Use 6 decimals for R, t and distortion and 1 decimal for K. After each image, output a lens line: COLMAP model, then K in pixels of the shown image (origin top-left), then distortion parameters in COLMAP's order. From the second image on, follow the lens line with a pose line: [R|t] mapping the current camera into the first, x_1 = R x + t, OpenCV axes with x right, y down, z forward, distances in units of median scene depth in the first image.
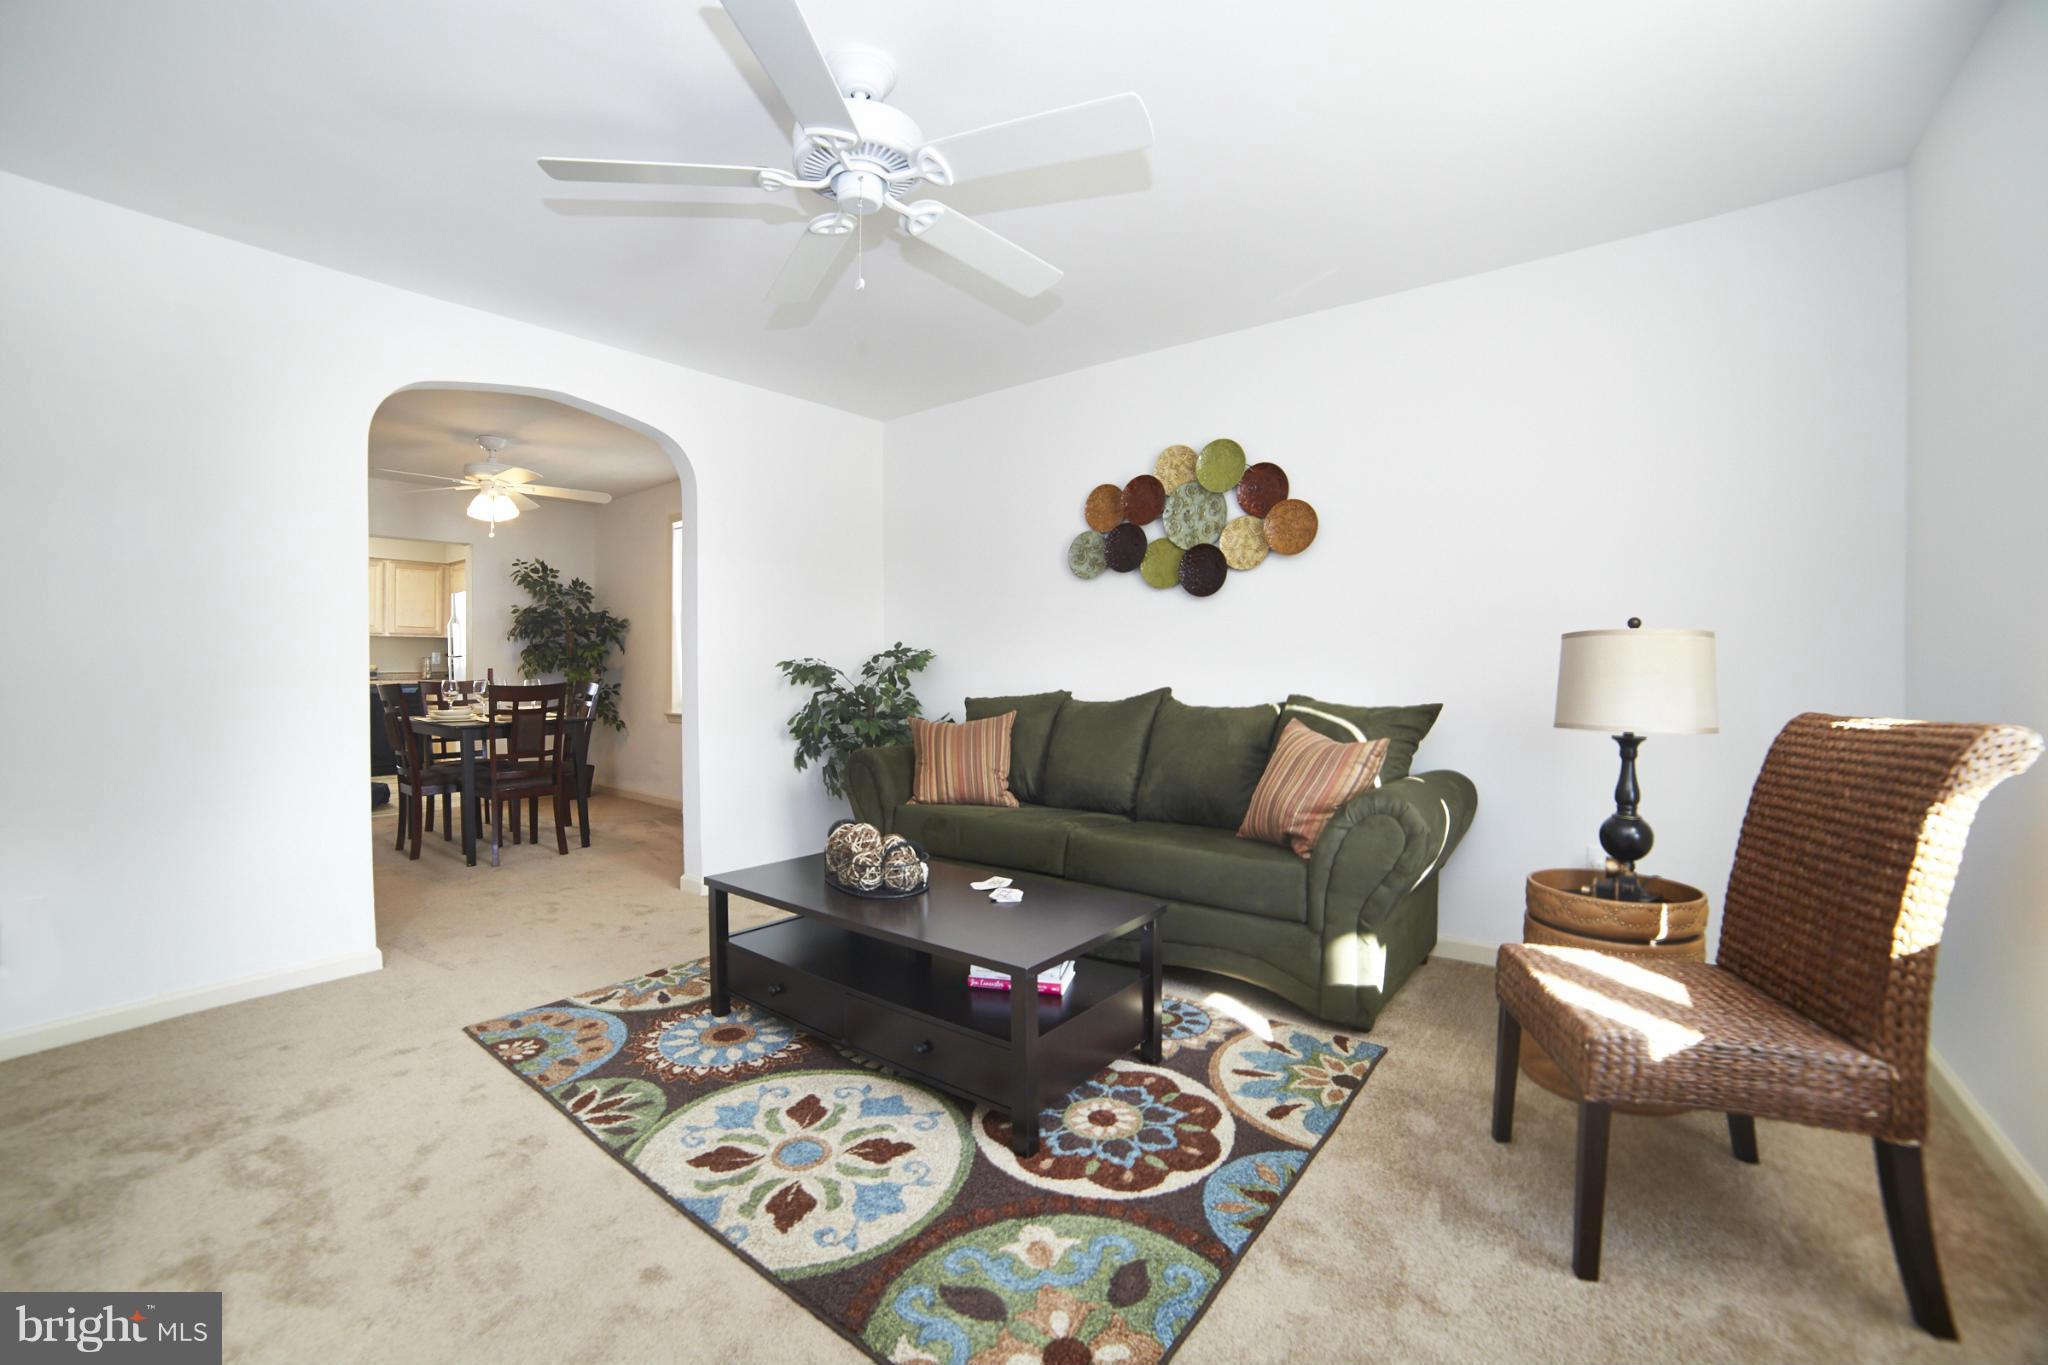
lens RADIAL K [[843.4, 0, 1023.5], [0, 843.4, 670.6], [0, 0, 1]] dist [-0.101217, 0.036384]
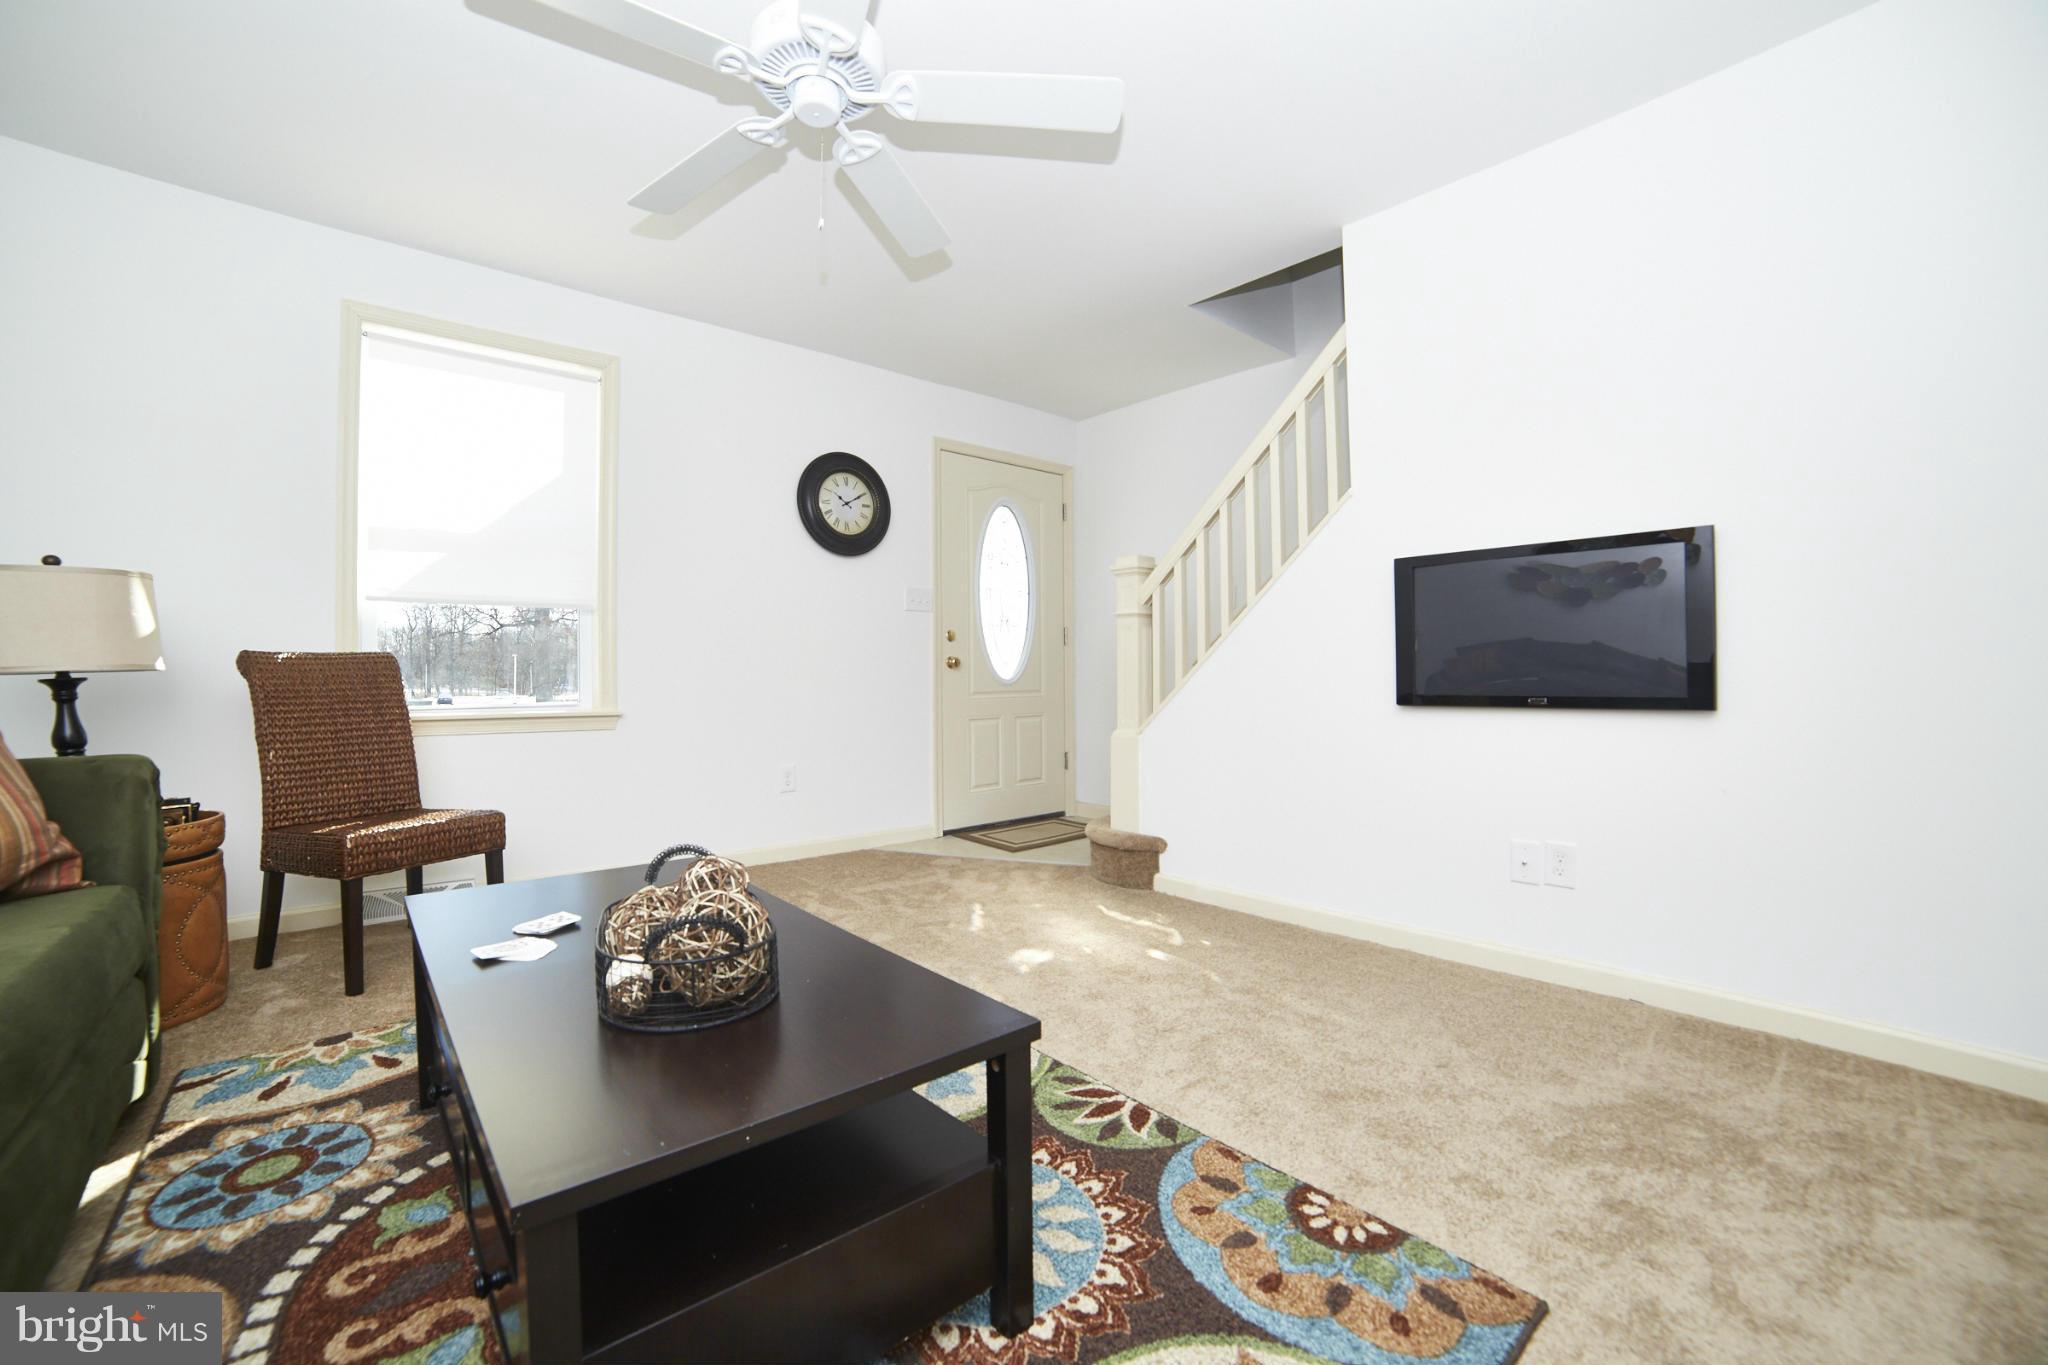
lens RADIAL K [[843.4, 0, 1023.5], [0, 843.4, 670.6], [0, 0, 1]] dist [-0.101217, 0.036384]
pose [[-0.982657, 0.008715, 0.185226, -0.493138], [0.009305, 0.999954, 0.002318, 0.072061], [-0.185197, 0.004001, -0.982693, 1.530907]]
